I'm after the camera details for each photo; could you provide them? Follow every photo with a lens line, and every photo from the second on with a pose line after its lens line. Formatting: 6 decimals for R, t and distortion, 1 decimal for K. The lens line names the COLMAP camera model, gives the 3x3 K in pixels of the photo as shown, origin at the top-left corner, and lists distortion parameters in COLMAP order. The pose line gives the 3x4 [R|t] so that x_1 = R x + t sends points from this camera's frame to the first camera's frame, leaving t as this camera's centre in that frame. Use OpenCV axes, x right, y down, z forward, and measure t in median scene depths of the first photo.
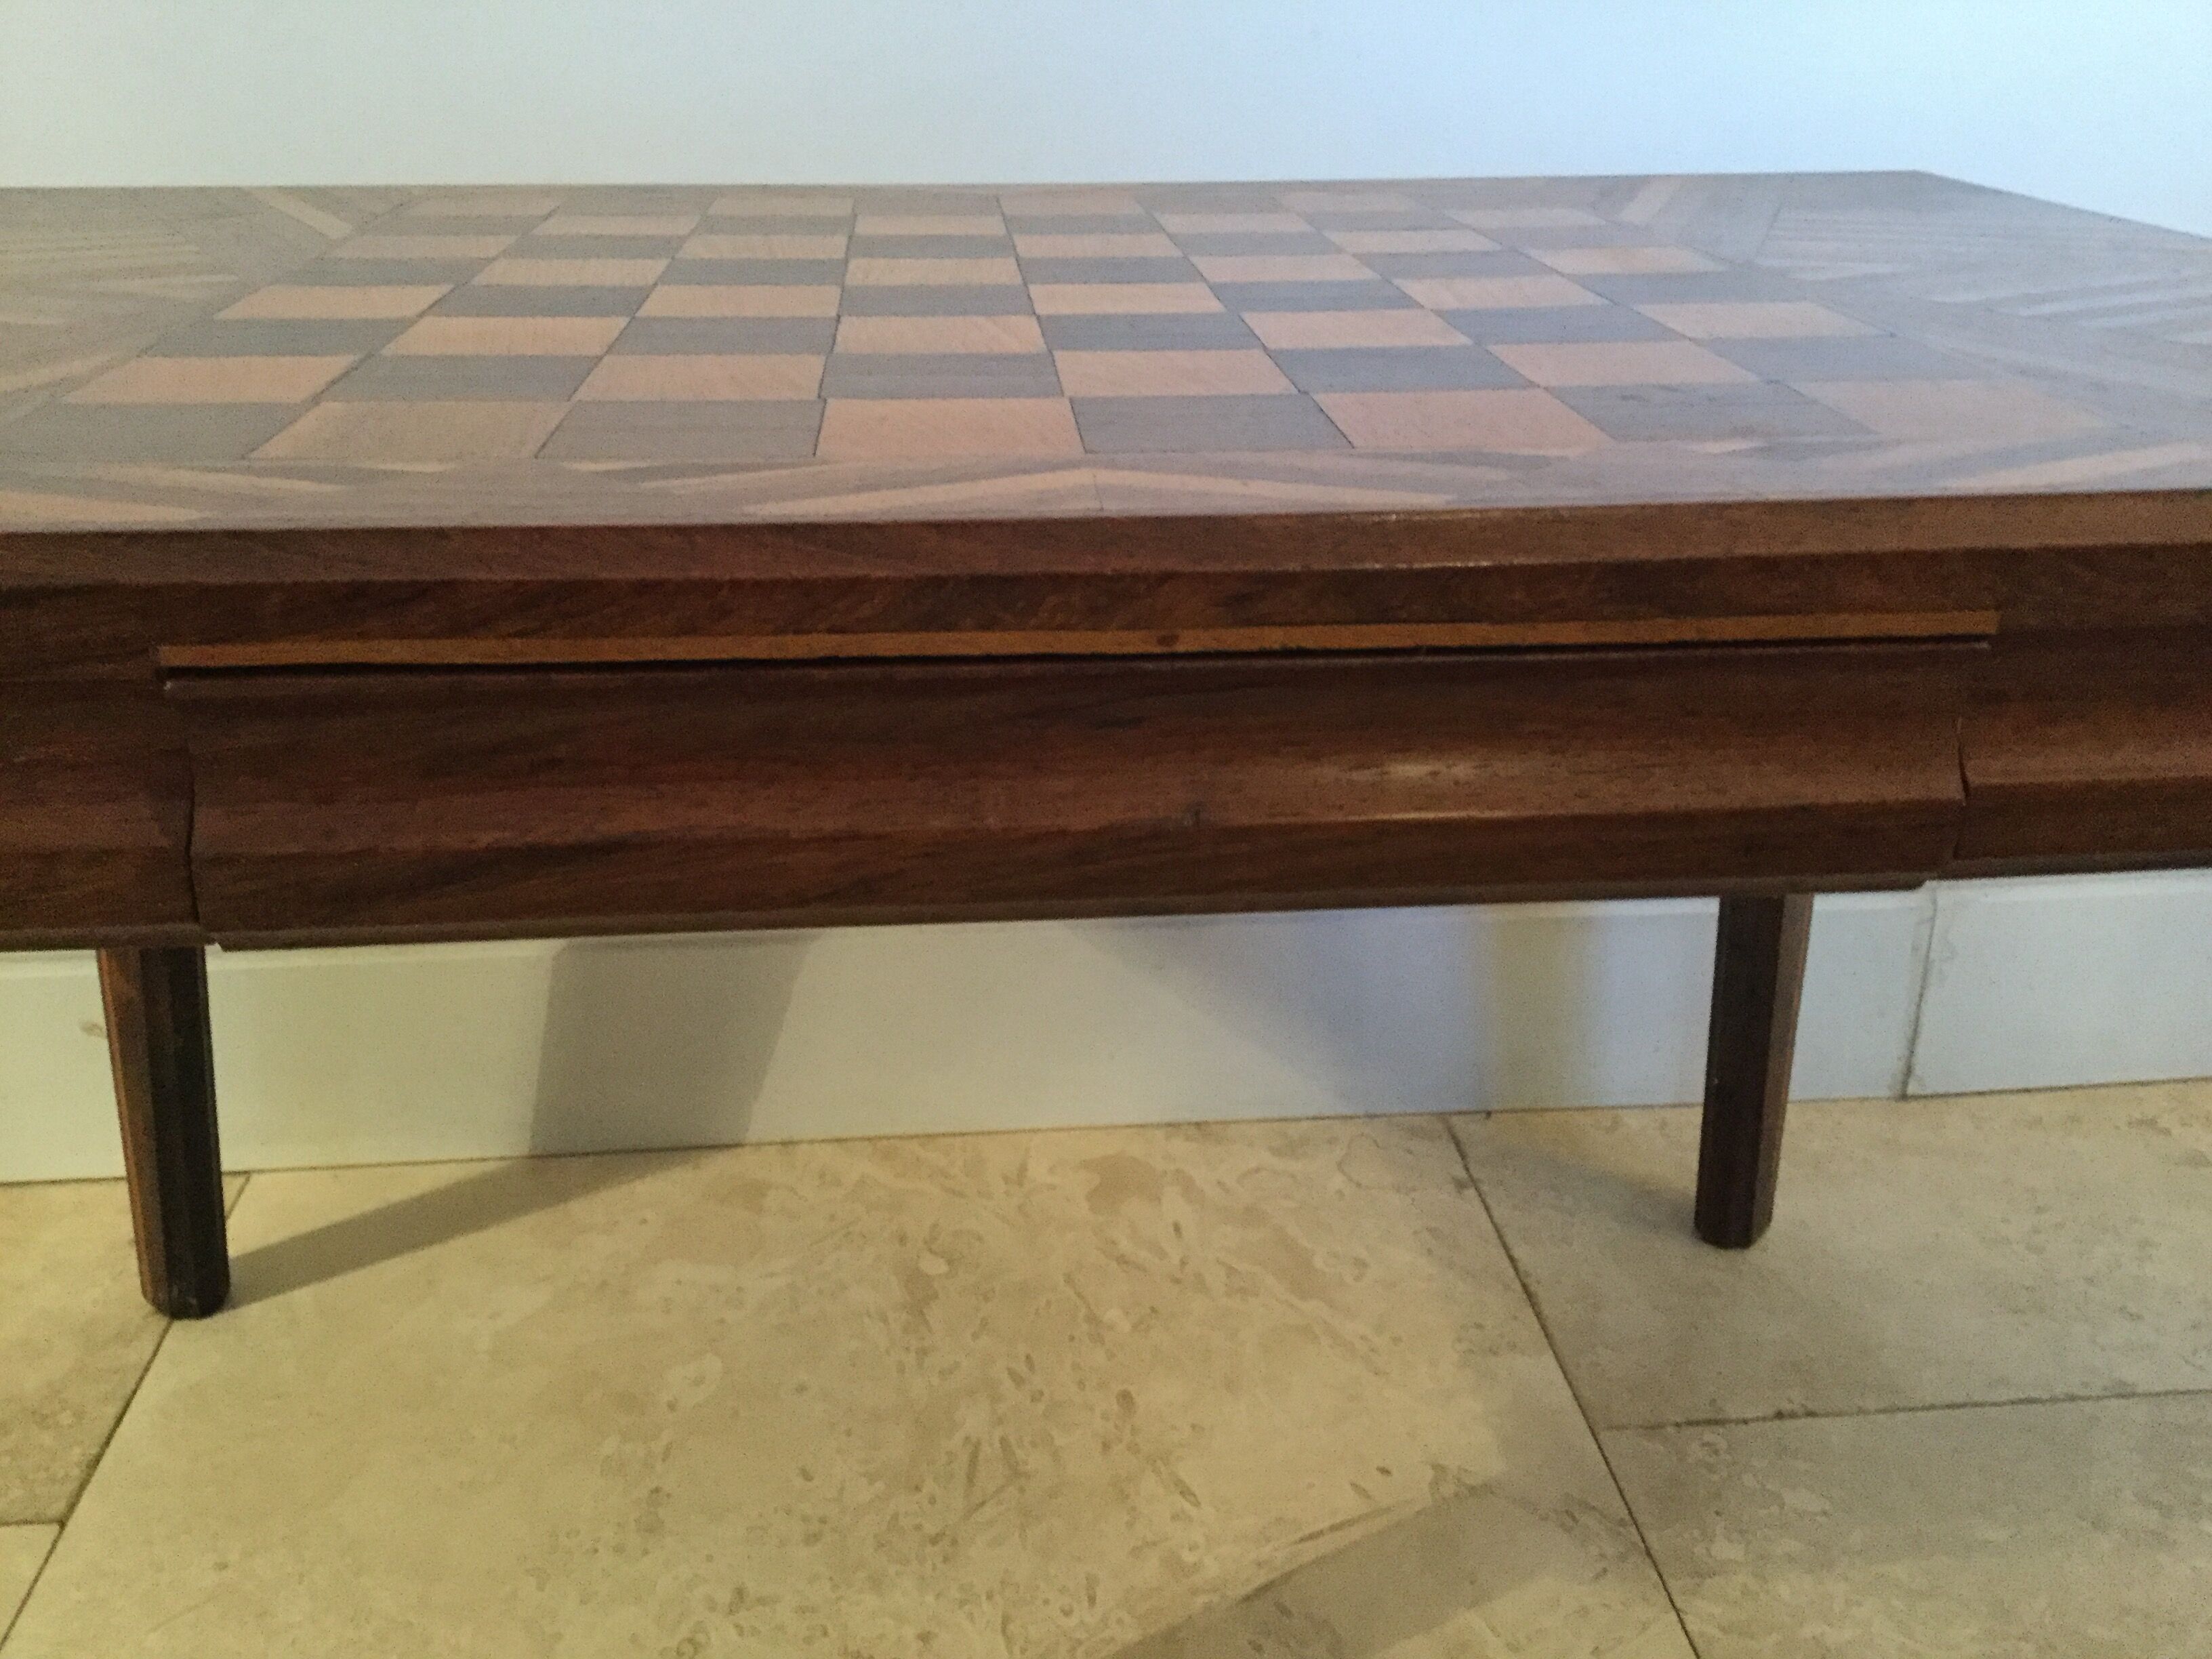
lens RADIAL K [[2045.9, 0, 1149.9], [0, 2045.9, 792.3], [0, 0, 1]] dist [-0.027530, 0.000000]
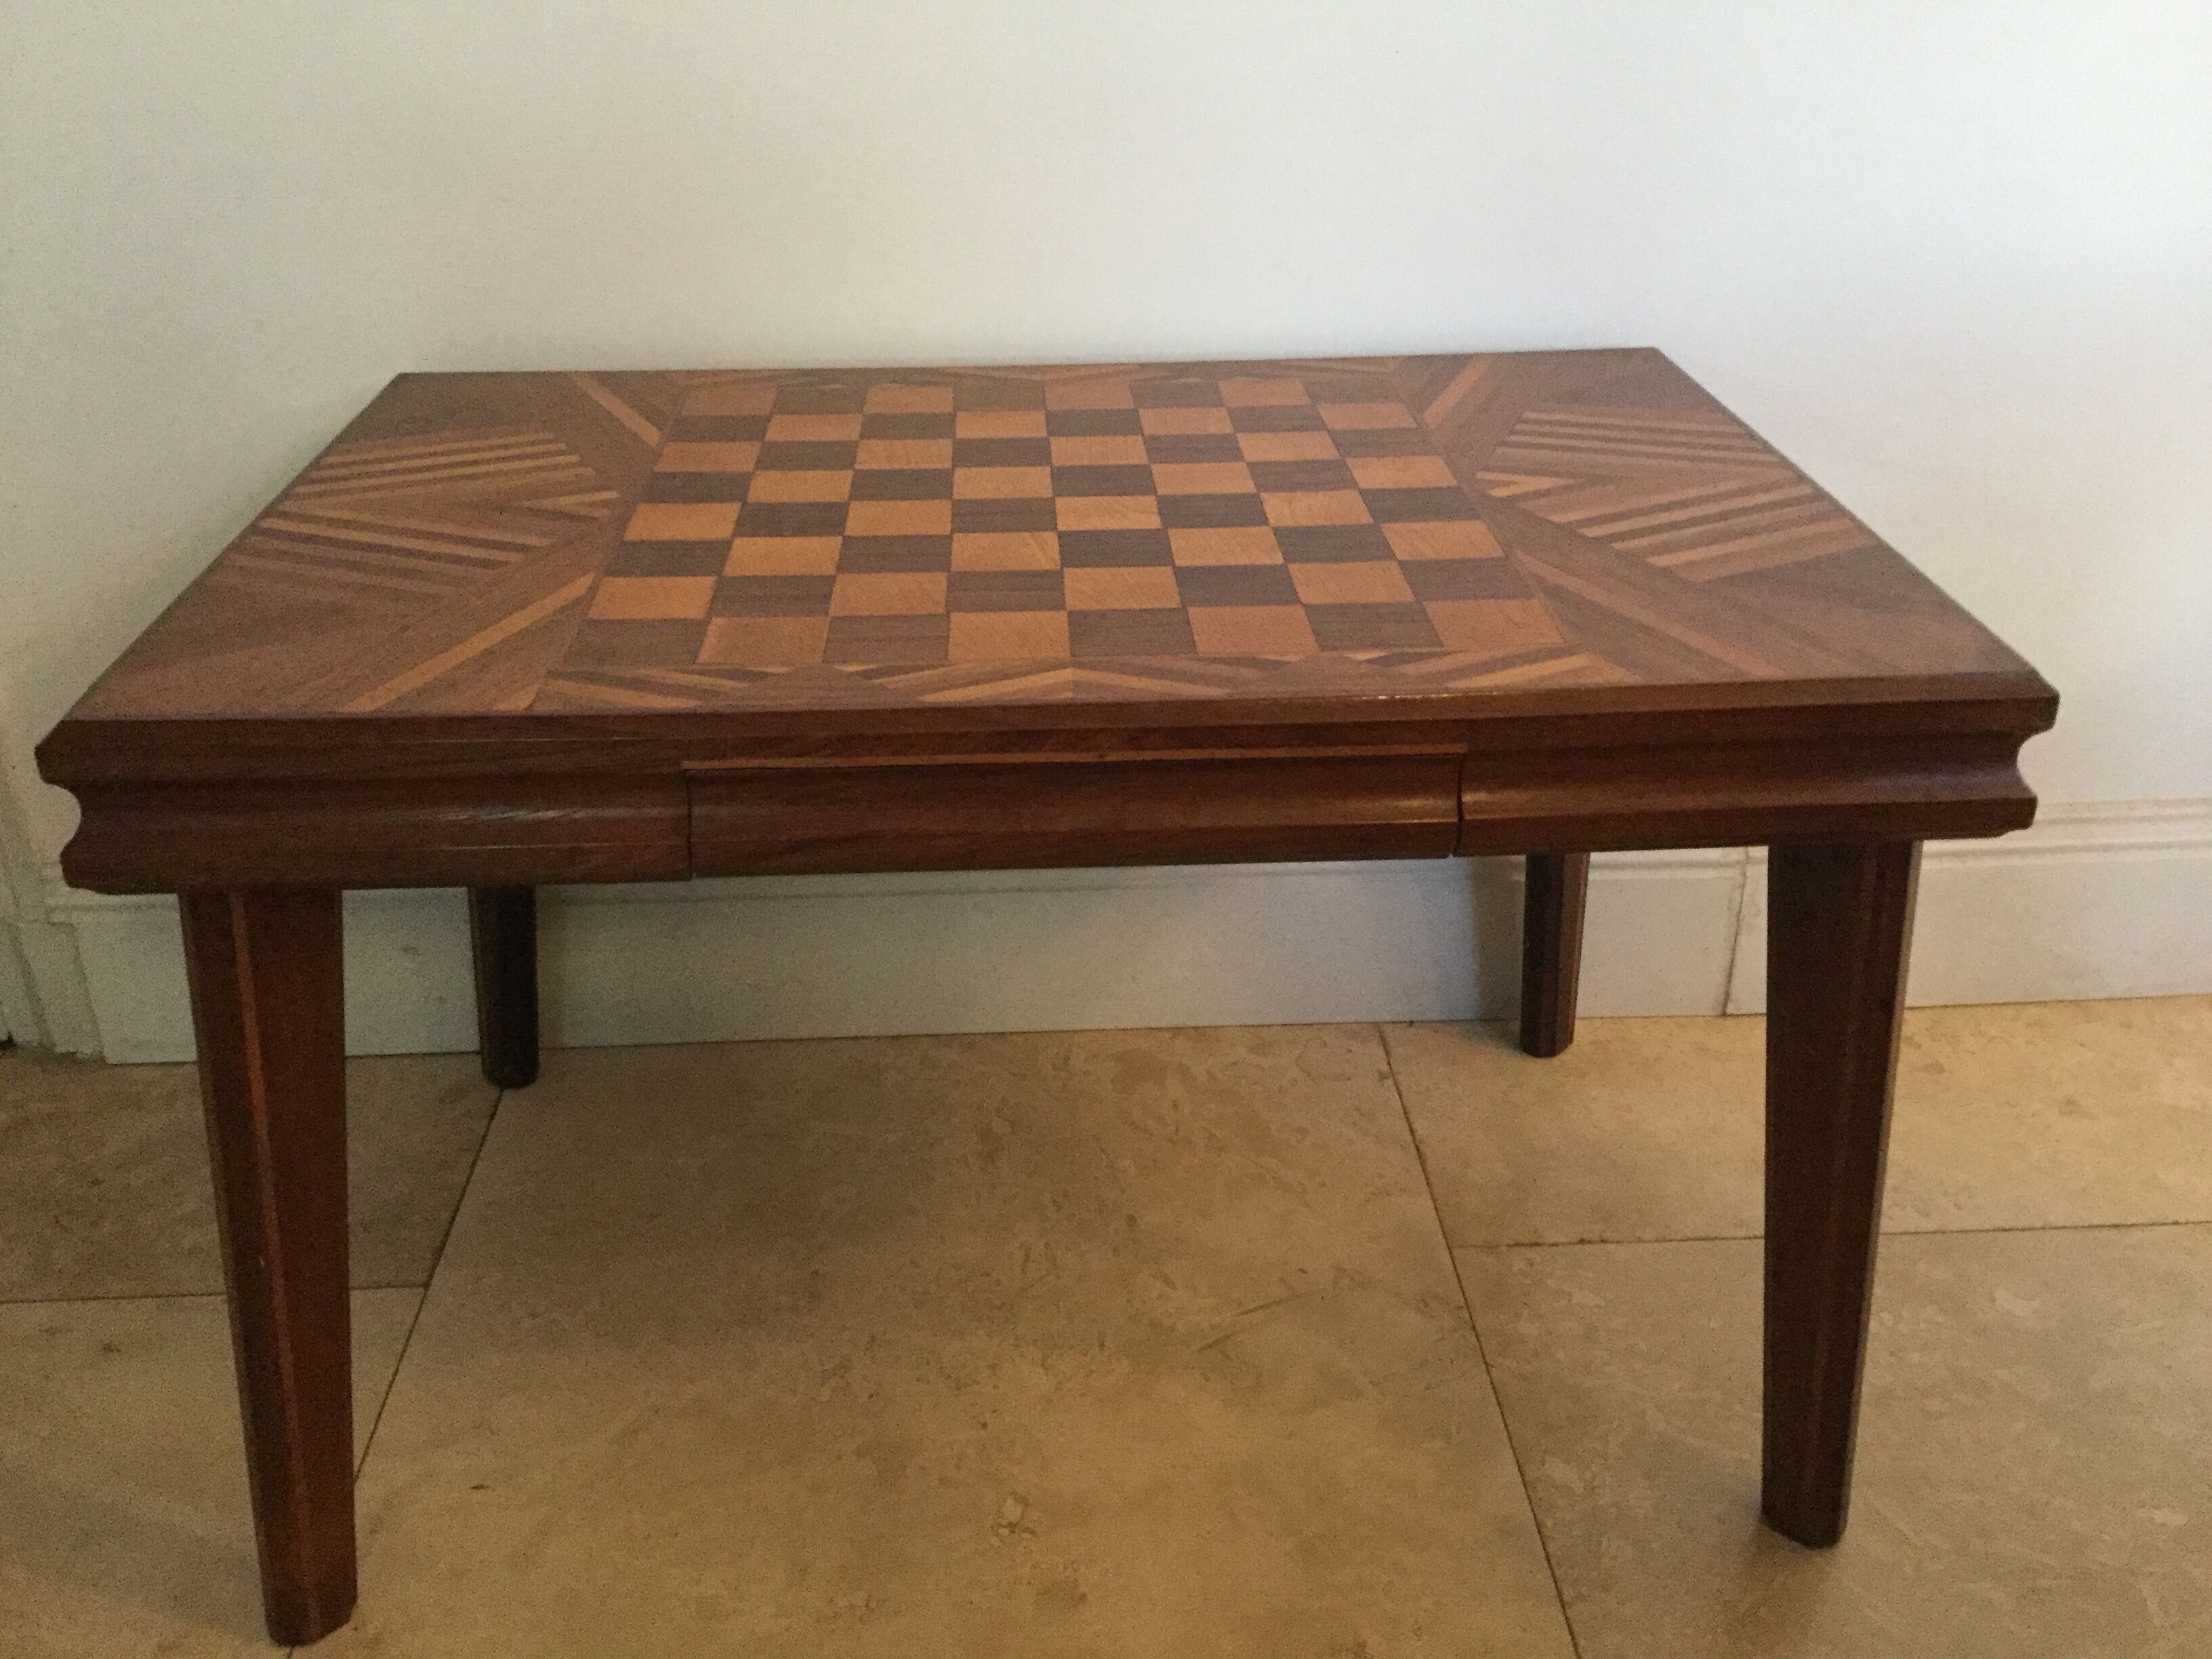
lens RADIAL K [[2045.9, 0, 1109.0], [0, 2045.9, 812.4], [0, 0, 1]] dist [-0.027530, 0.000000]
pose [[0.997523, 0.007361, -0.069950, 0.071347], [-0.001802, 0.996857, 0.079199, -0.107744], [0.070313, -0.078876, 0.994402, -0.425570]]
